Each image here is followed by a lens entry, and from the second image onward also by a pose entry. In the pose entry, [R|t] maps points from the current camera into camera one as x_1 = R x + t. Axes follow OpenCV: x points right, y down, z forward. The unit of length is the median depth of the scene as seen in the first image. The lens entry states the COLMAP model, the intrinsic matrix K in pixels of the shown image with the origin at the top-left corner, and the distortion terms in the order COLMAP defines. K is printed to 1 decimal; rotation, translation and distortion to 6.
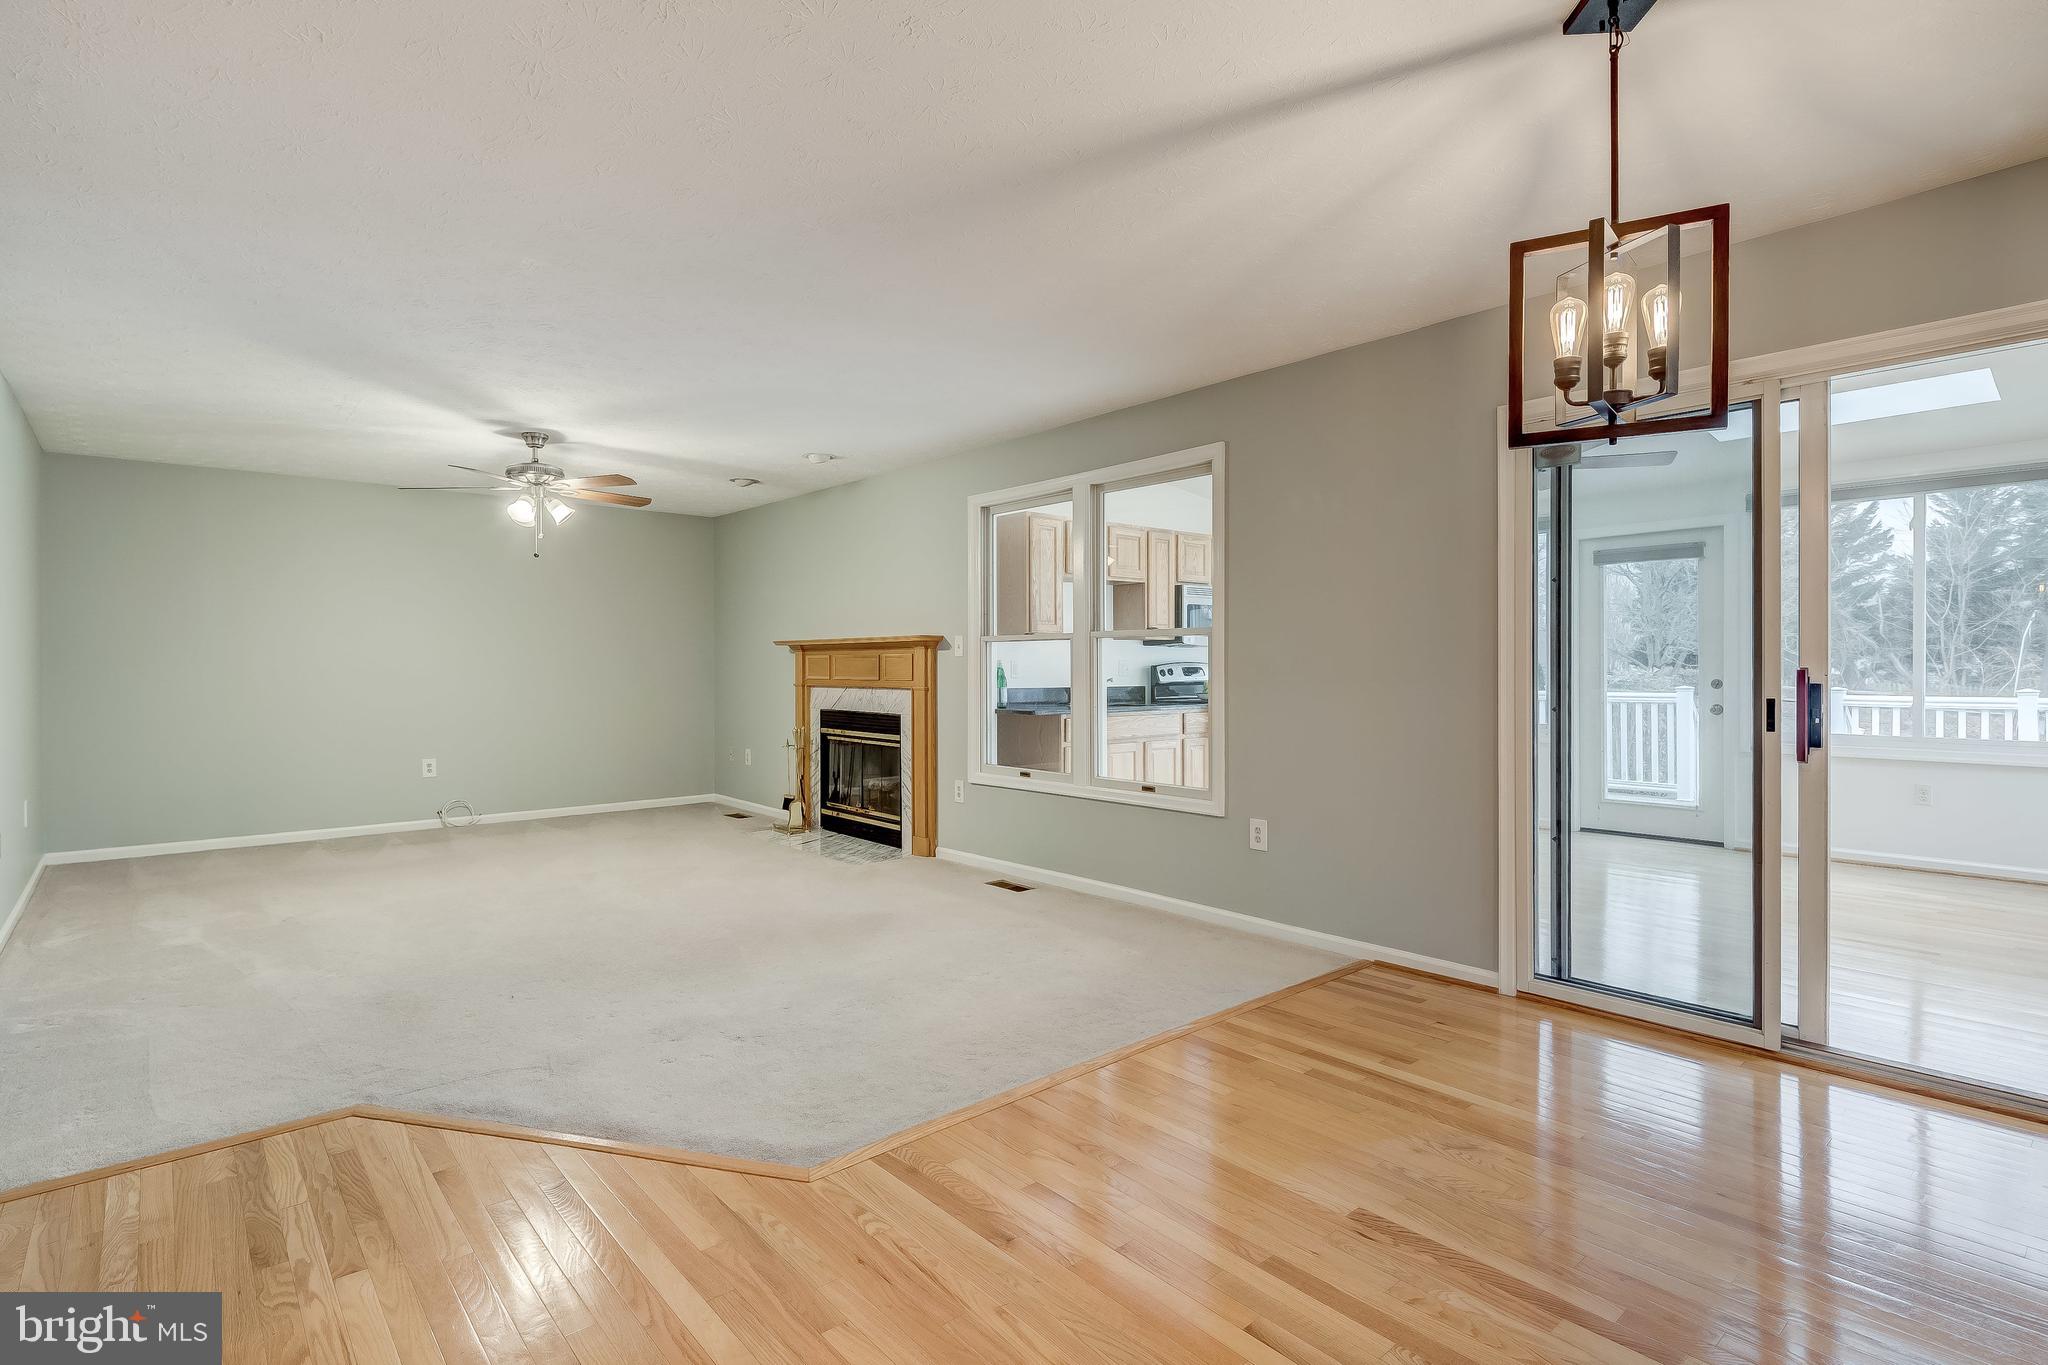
lens RADIAL K [[1002.1, 0, 1024.8], [0, 1002.1, 670.1], [0, 0, 1]] dist [0.005164, -0.004264]
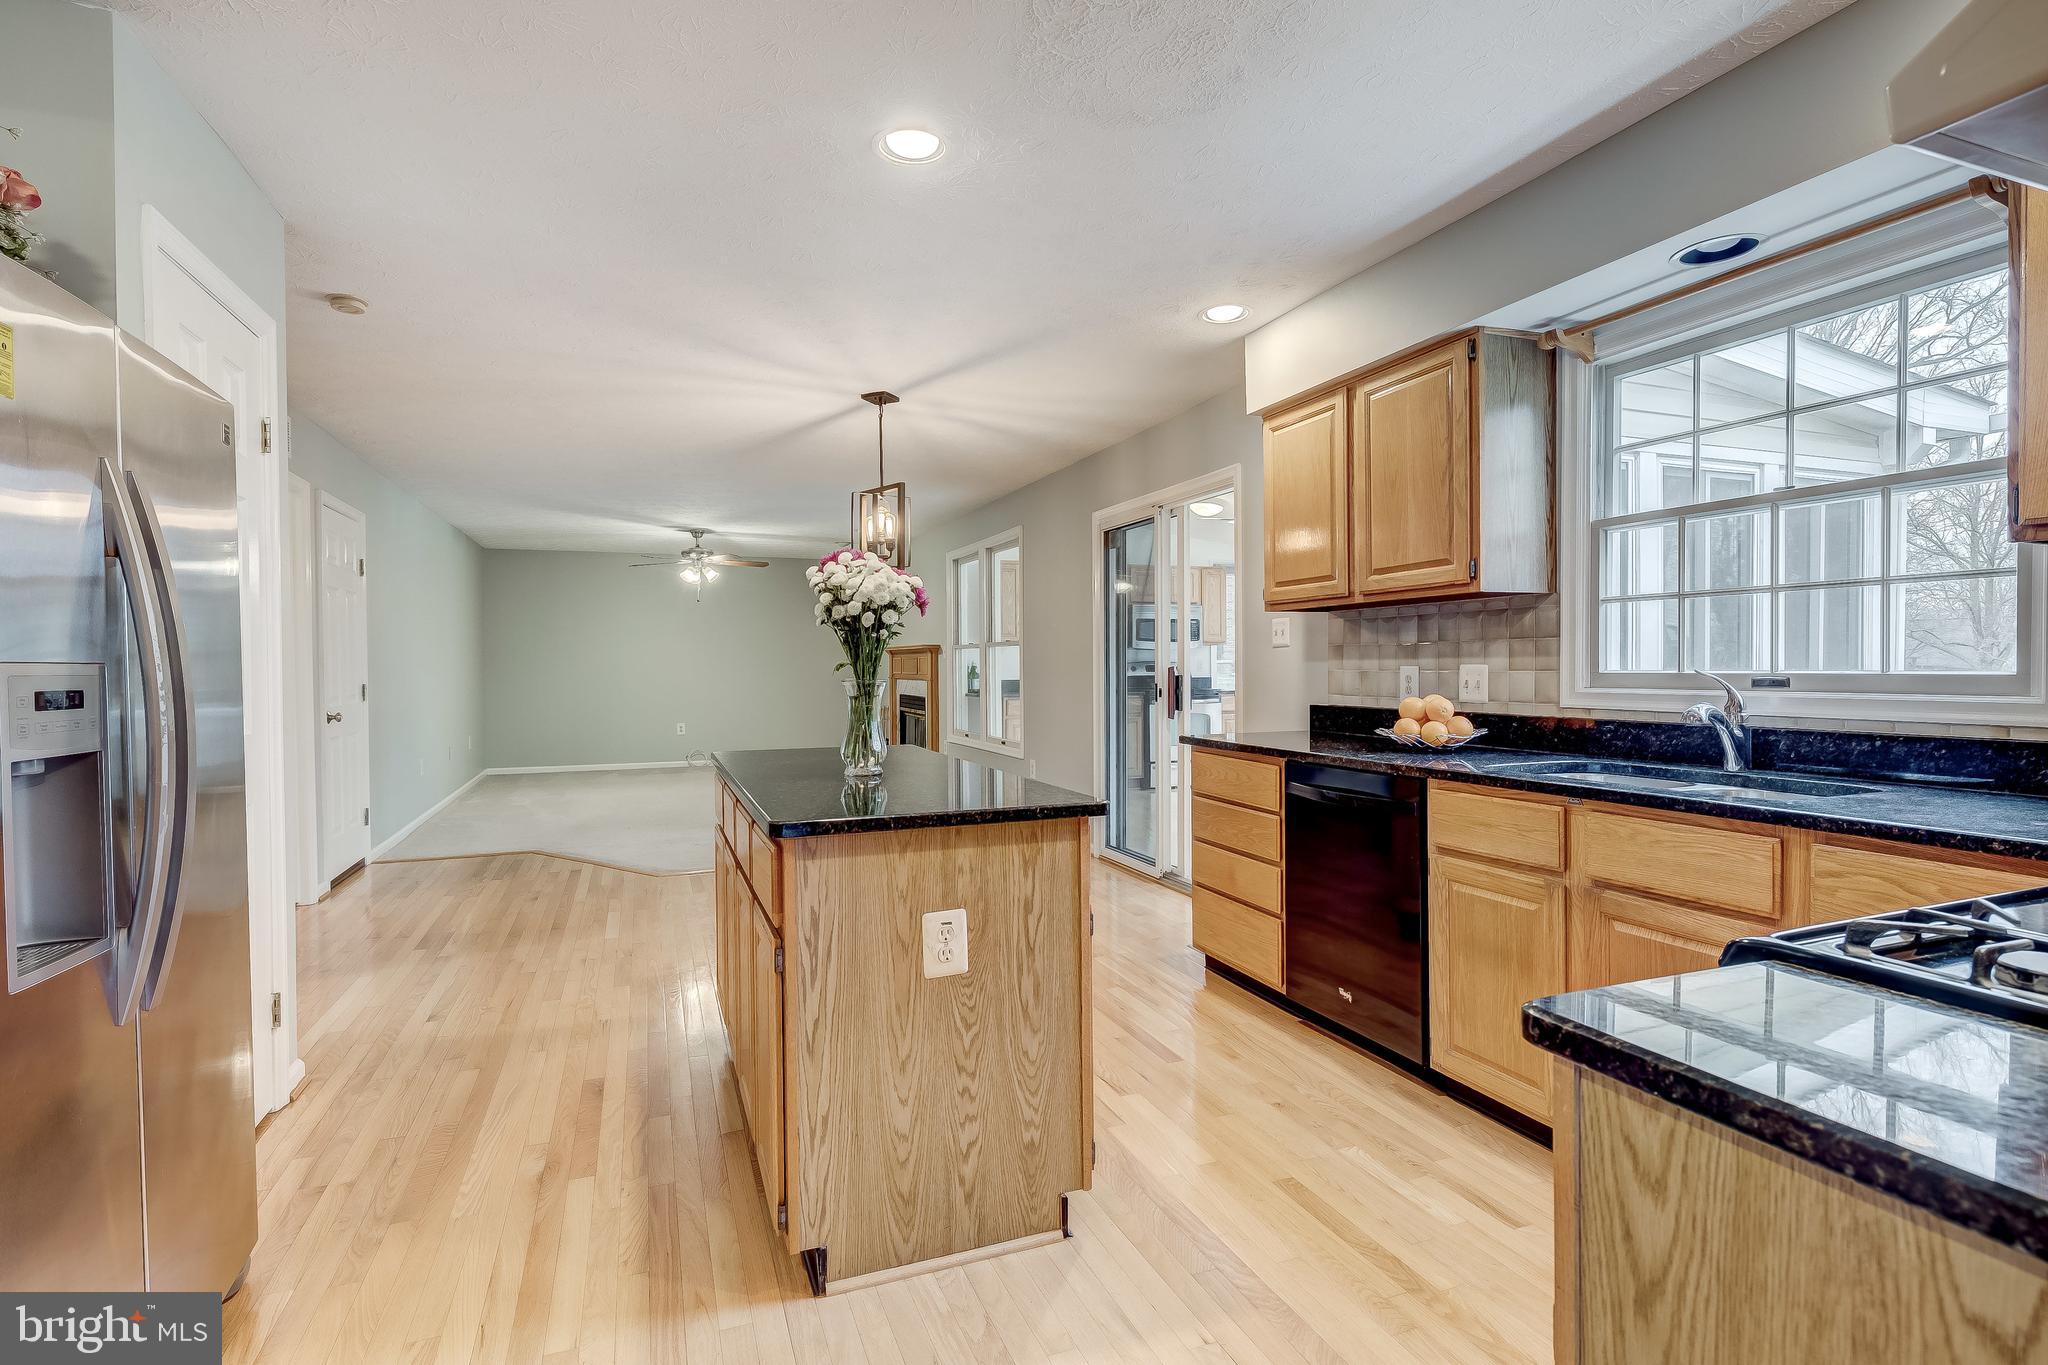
lens RADIAL K [[1002.1, 0, 1028.6], [0, 1002.1, 682.9], [0, 0, 1]] dist [0.005164, -0.004264]
pose [[0.939726, 0.003484, -0.341910, 0.525902], [0.002119, 0.999870, 0.016014, -0.000873], [0.341921, -0.015773, 0.939596, -0.350064]]
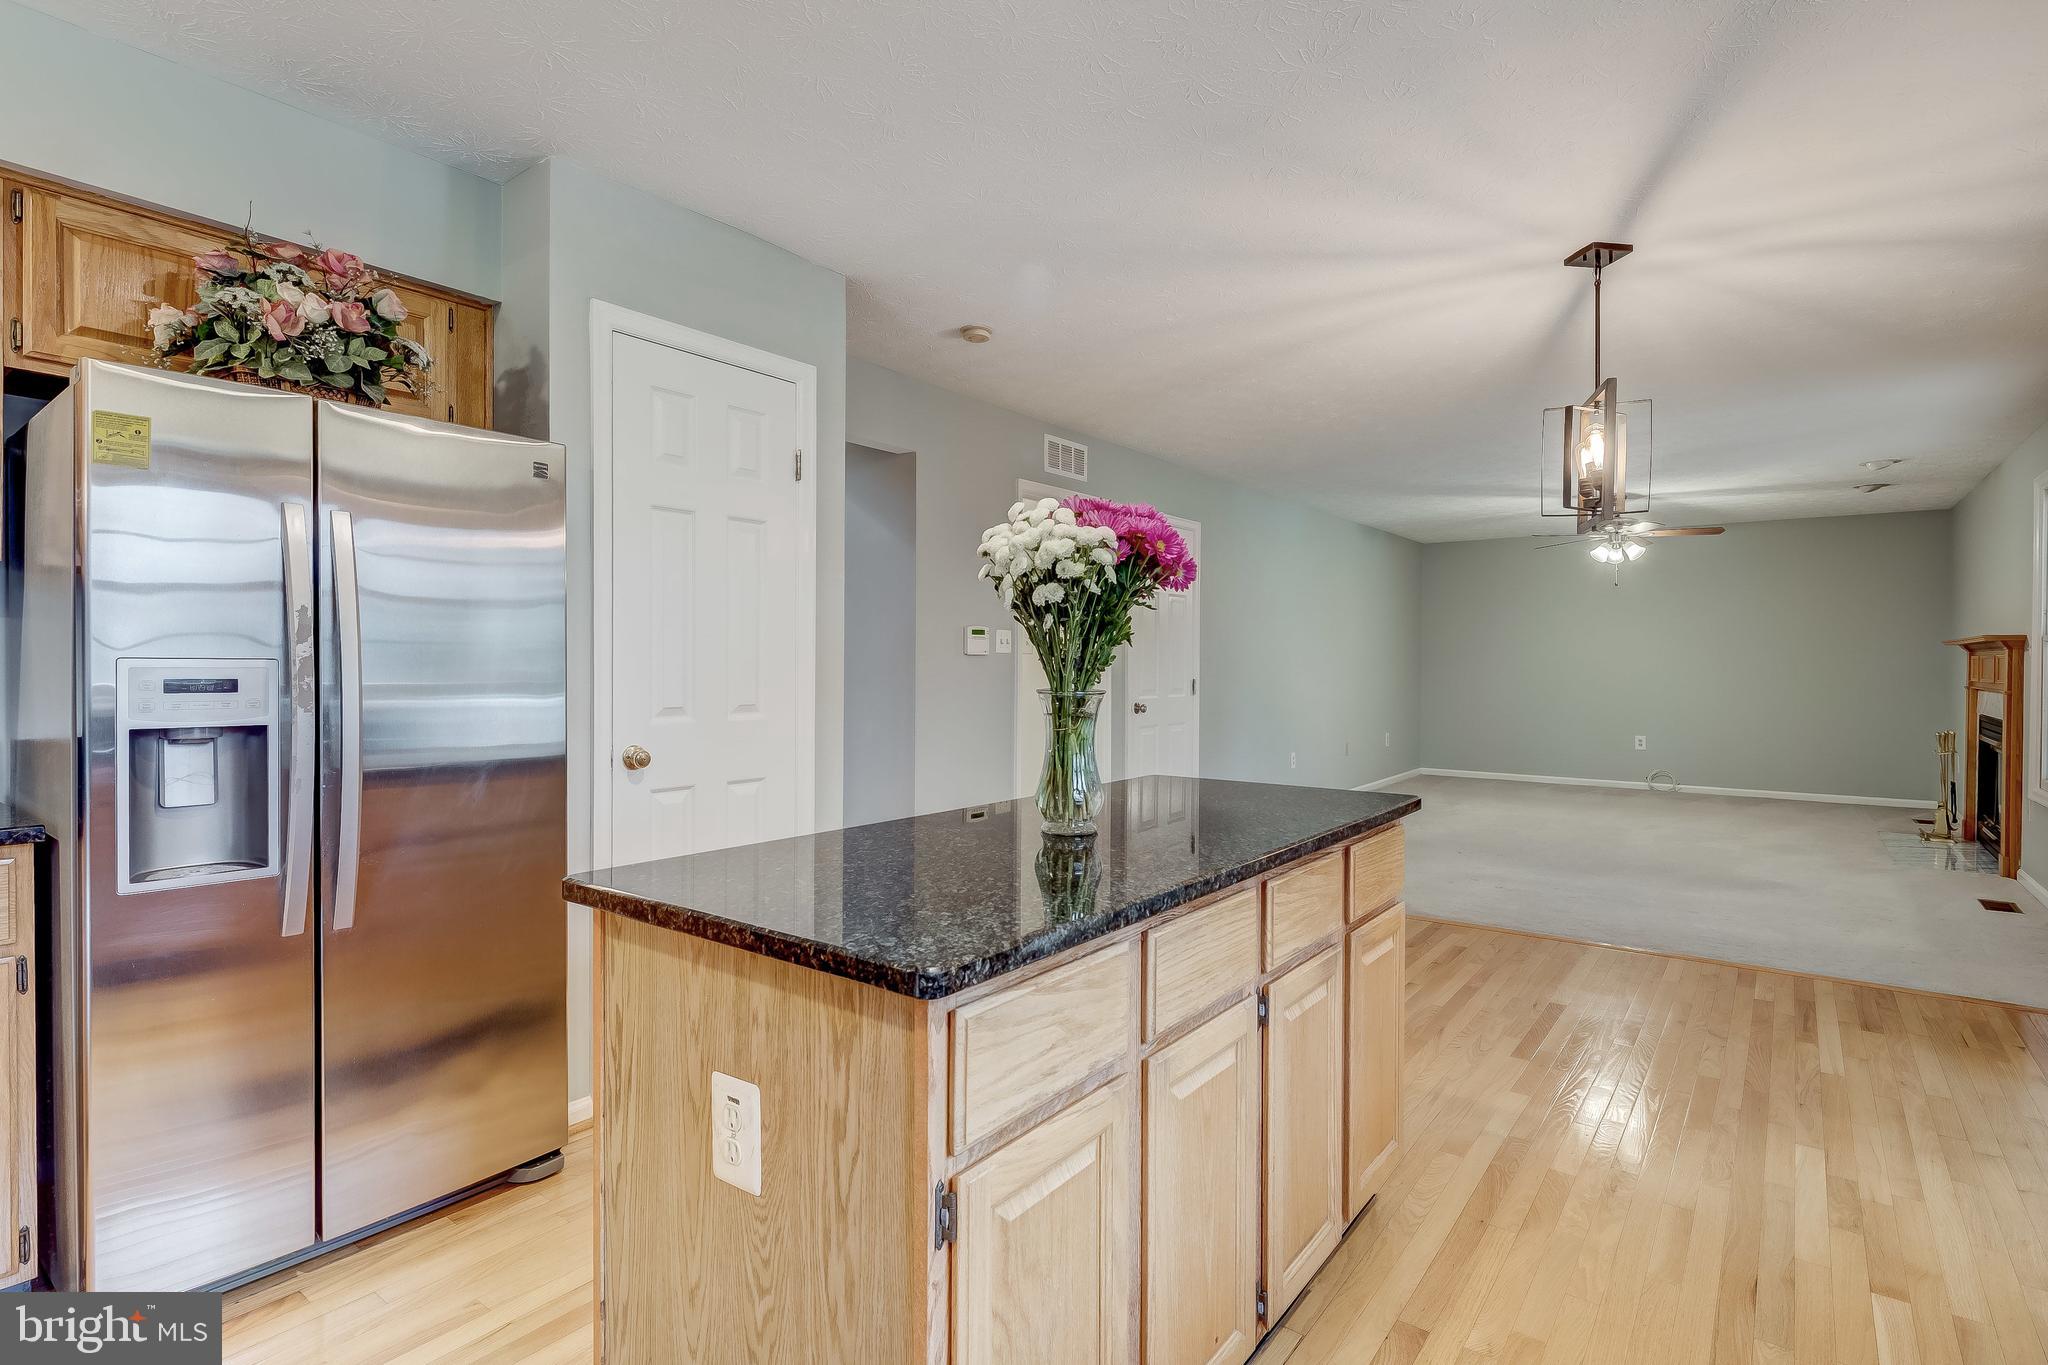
lens RADIAL K [[1002.1, 0, 1013.3], [0, 1002.1, 673.7], [0, 0, 1]] dist [0.005164, -0.004264]
pose [[0.195298, 0.015611, -0.980620, 0.586441], [-0.008851, 0.999861, 0.014154, -0.003914], [0.980704, 0.005915, 0.195409, -0.063843]]
